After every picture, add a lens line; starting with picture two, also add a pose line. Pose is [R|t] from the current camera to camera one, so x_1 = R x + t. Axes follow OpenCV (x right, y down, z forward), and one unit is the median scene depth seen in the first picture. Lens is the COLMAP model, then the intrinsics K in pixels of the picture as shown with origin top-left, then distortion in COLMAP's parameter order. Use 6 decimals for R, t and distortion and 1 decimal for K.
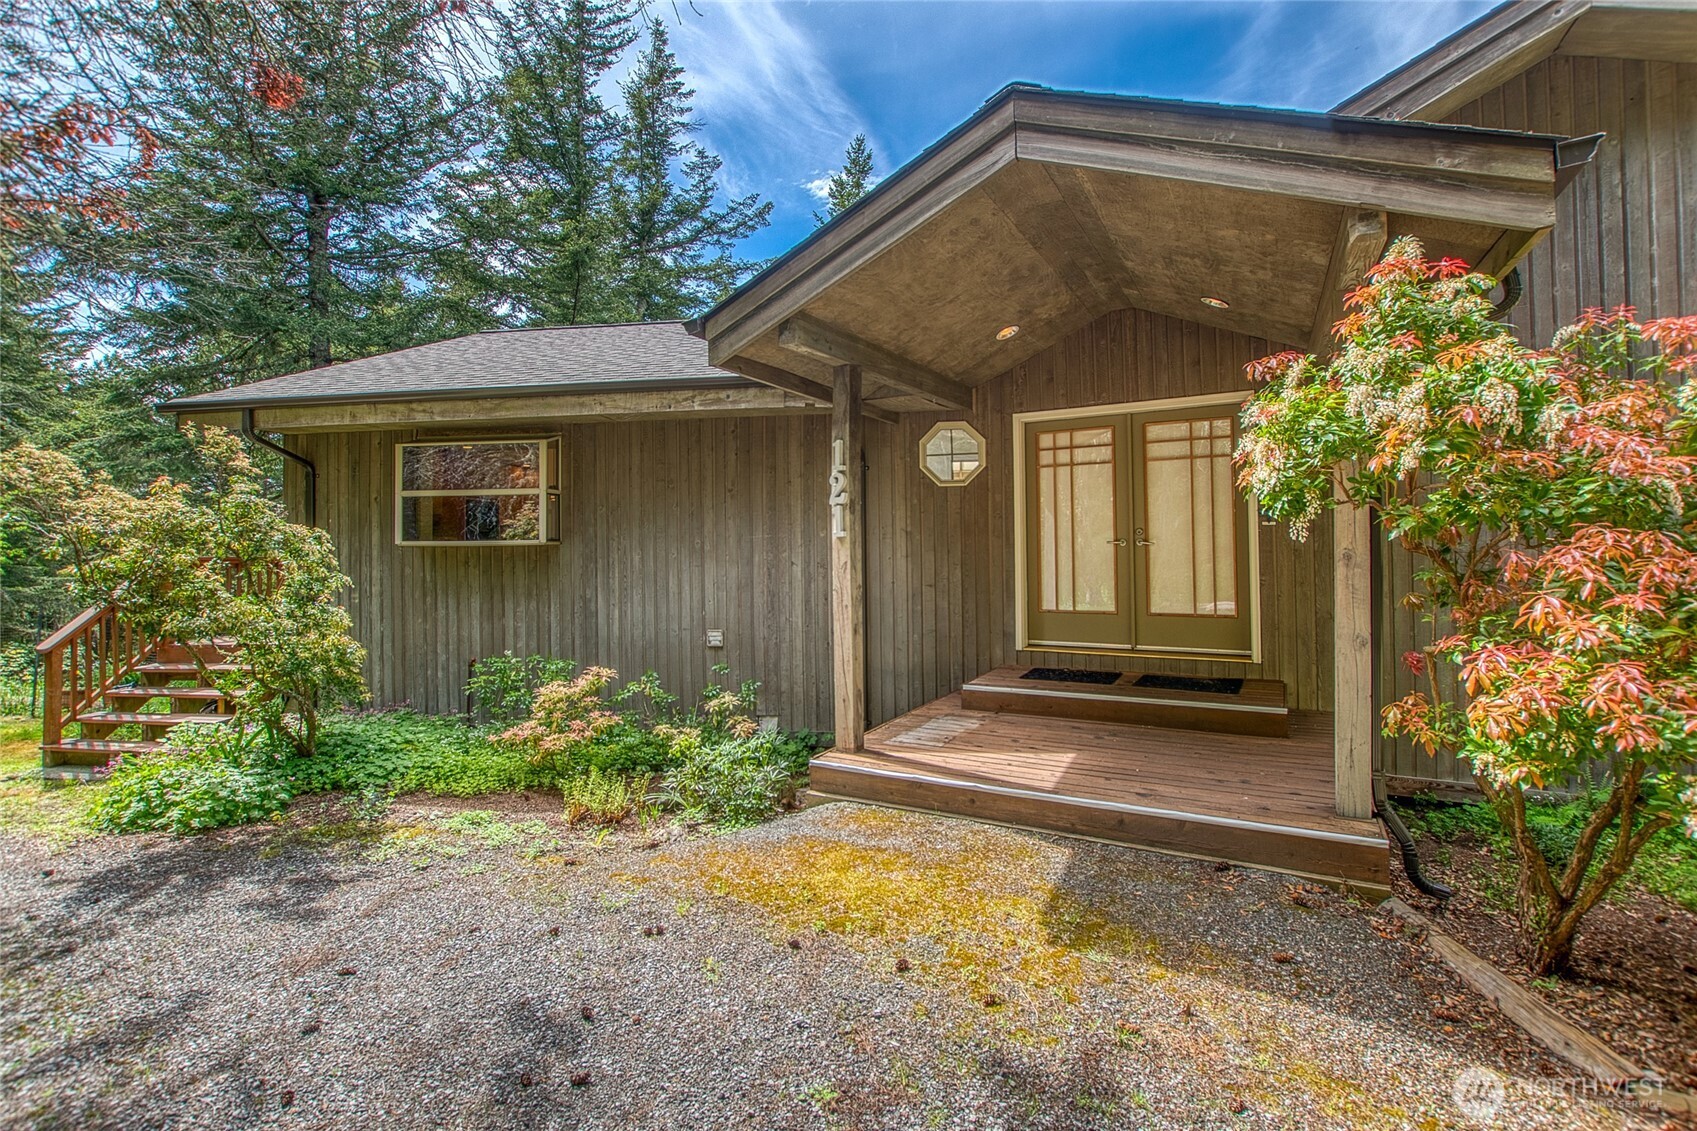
lens RADIAL K [[759.1, 0, 853.5], [0, 759.1, 544.7], [0, 0, 1]] dist [0.000236, 0.000022]
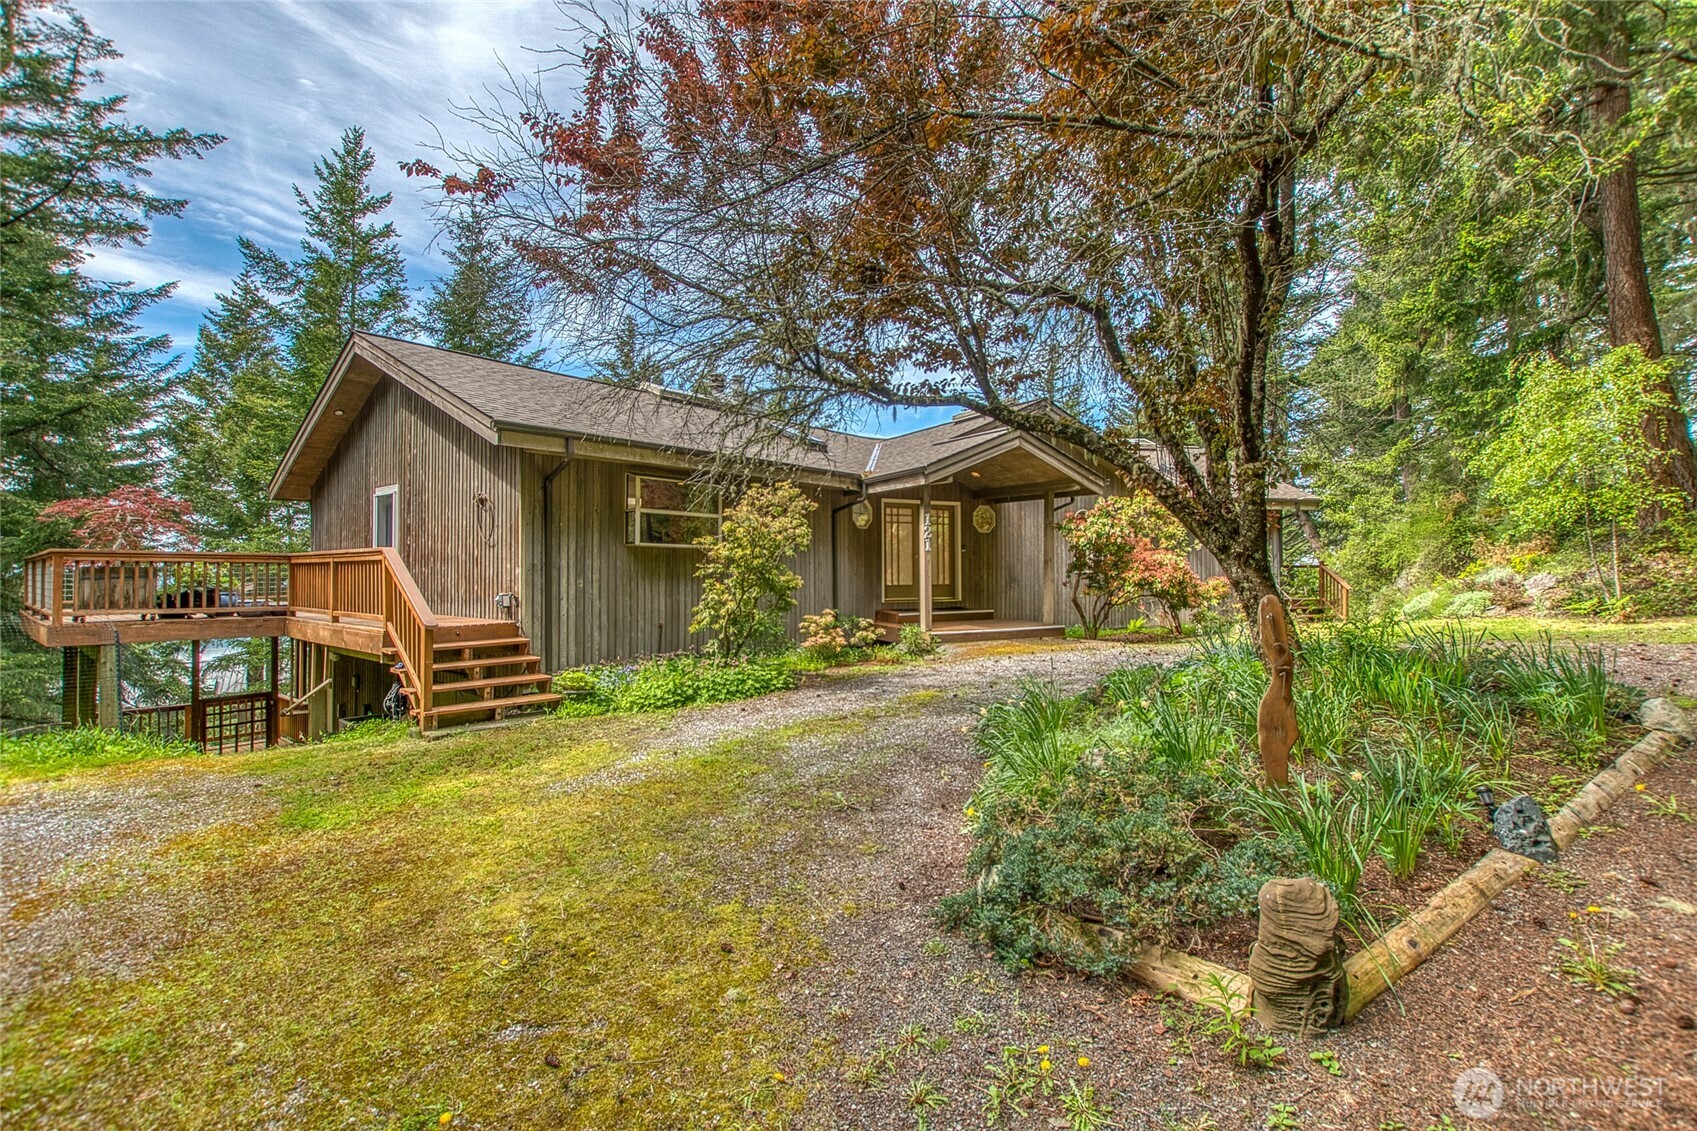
lens RADIAL K [[729.8, 0, 848.5], [0, 729.8, 565.5], [0, 0, 1]] dist [-0.000660, -0.000073]
pose [[0.562610, 0.016681, 0.826554, -1.715151], [-0.015571, 0.999833, -0.009580, 0.052070], [-0.826576, -0.007481, 0.562776, -0.142497]]
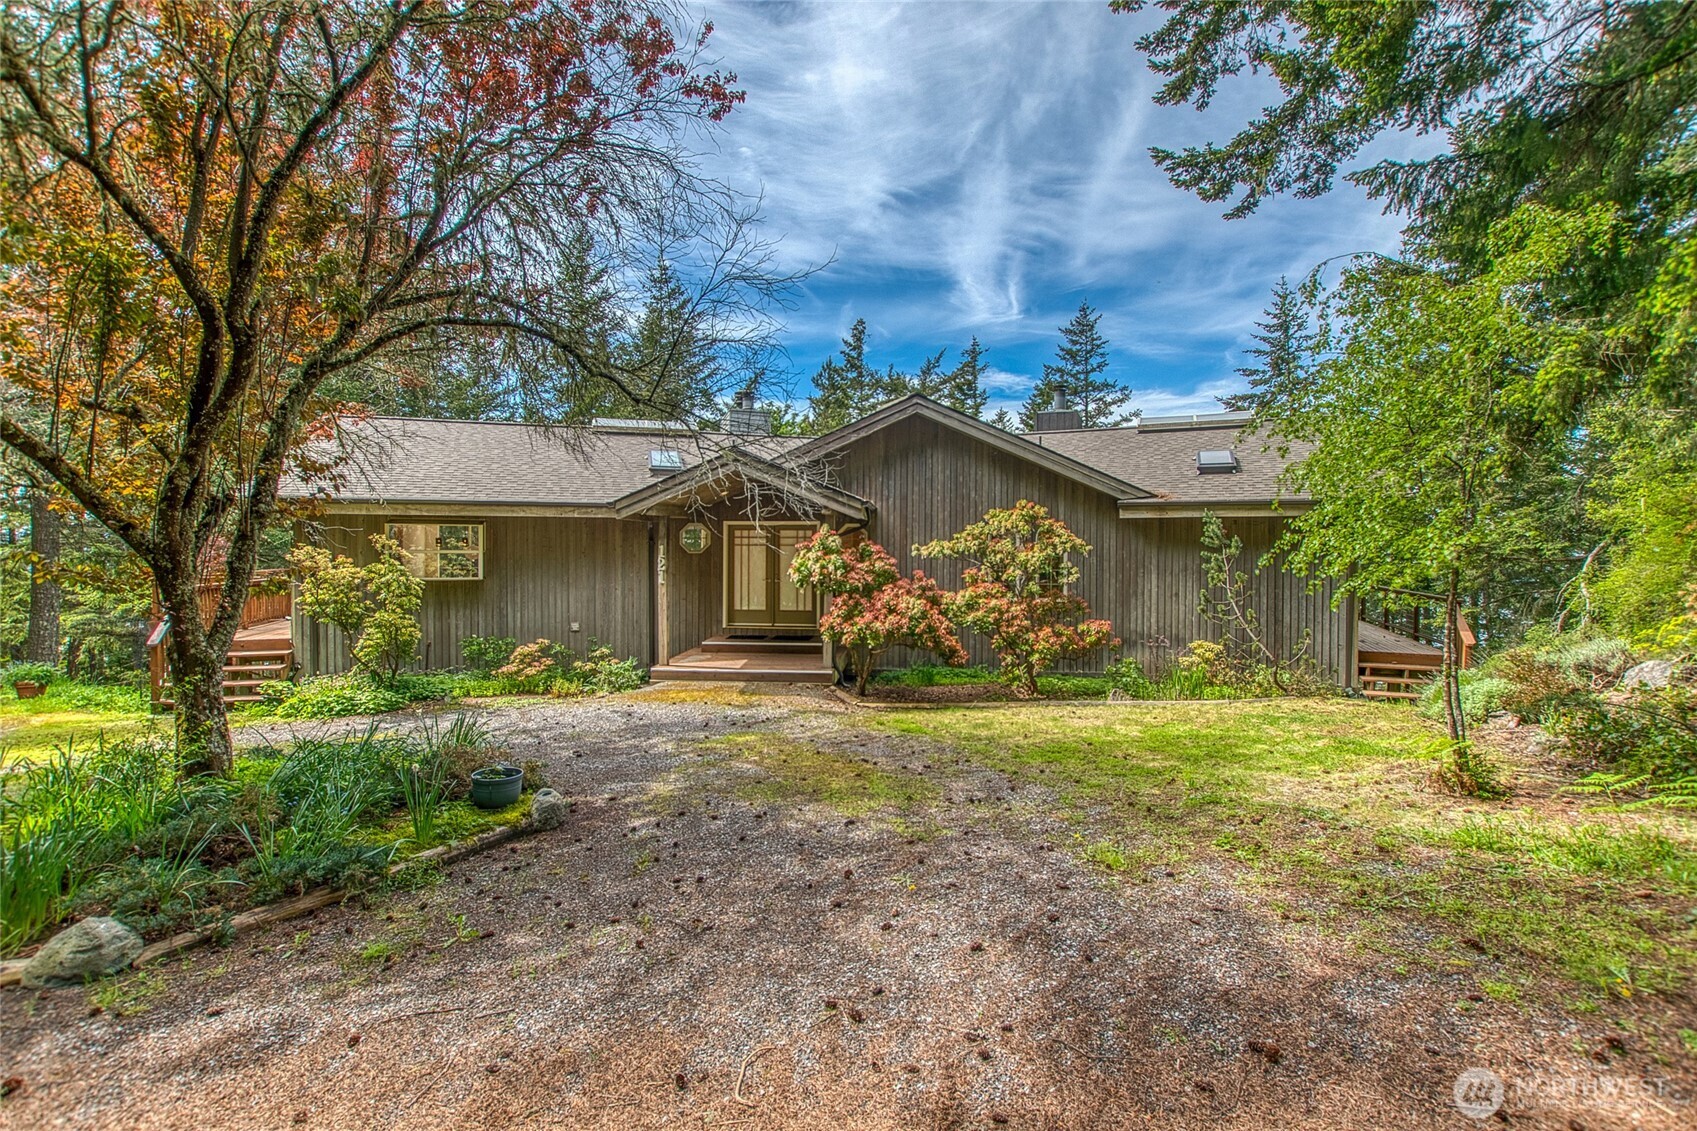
lens RADIAL K [[759.1, 0, 853.5], [0, 759.1, 544.7], [0, 0, 1]] dist [0.000236, 0.000022]
pose [[0.909864, 0.017750, 0.414526, -0.378794], [-0.018368, 0.999828, -0.002496, -0.110816], [-0.414499, -0.005343, 0.910034, -1.229381]]
